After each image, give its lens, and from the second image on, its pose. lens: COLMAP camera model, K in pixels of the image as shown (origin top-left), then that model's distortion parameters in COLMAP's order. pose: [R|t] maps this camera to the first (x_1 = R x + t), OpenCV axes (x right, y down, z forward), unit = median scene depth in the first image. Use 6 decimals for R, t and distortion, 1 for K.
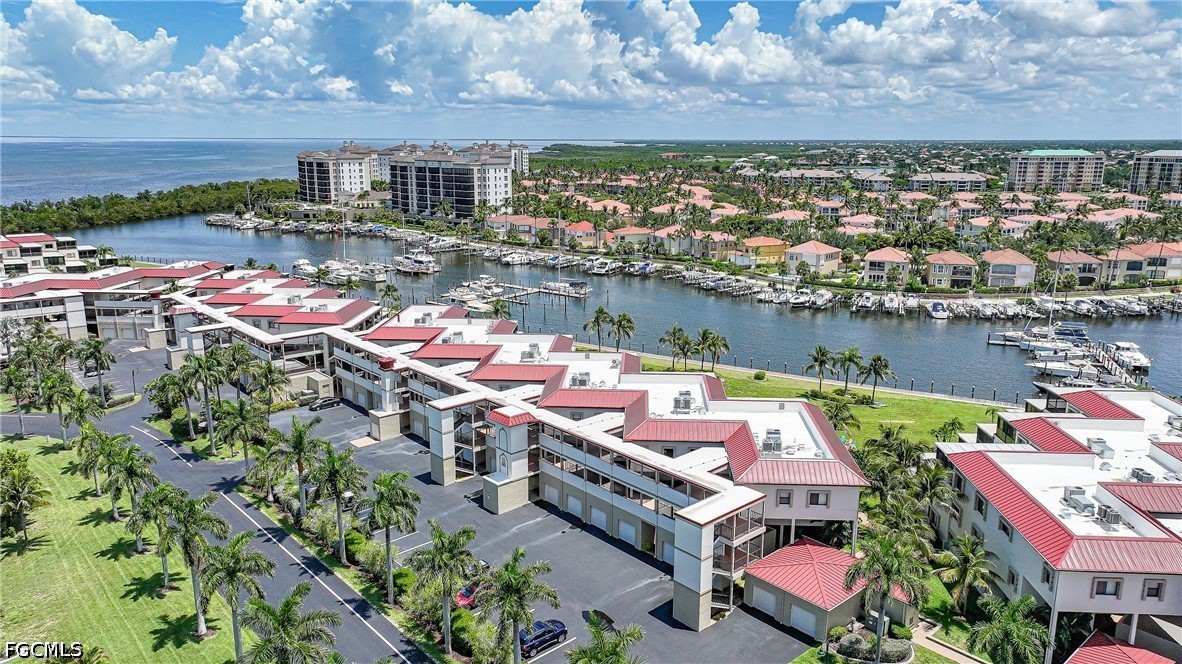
lens RADIAL K [[818.7, 0, 591.0], [0, 818.7, 332.0], [0, 0, 1]] dist [0.007121, -0.000516]
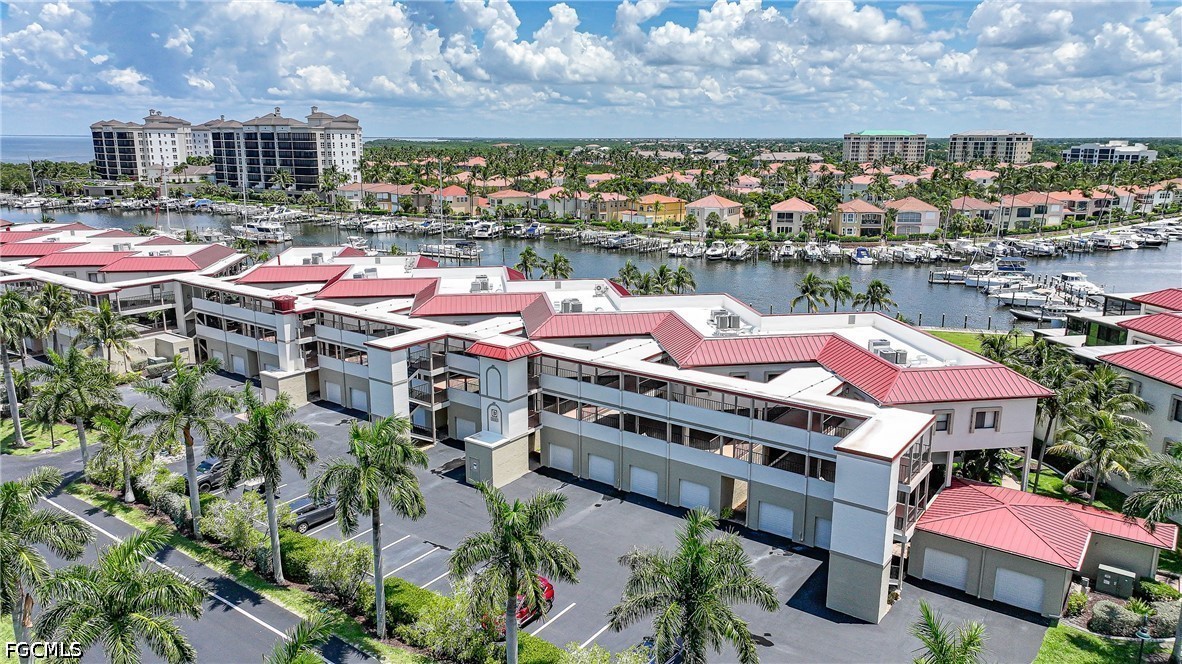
lens RADIAL K [[815.6, 0, 591.0], [0, 815.6, 332.0], [0, 0, 1]] dist [-0.003182, 0.011581]
pose [[0.977582, -0.044830, 0.205725, -0.047266], [0.044776, 0.998985, 0.004923, 0.025071], [-0.205737, 0.004399, 0.978597, 0.086353]]
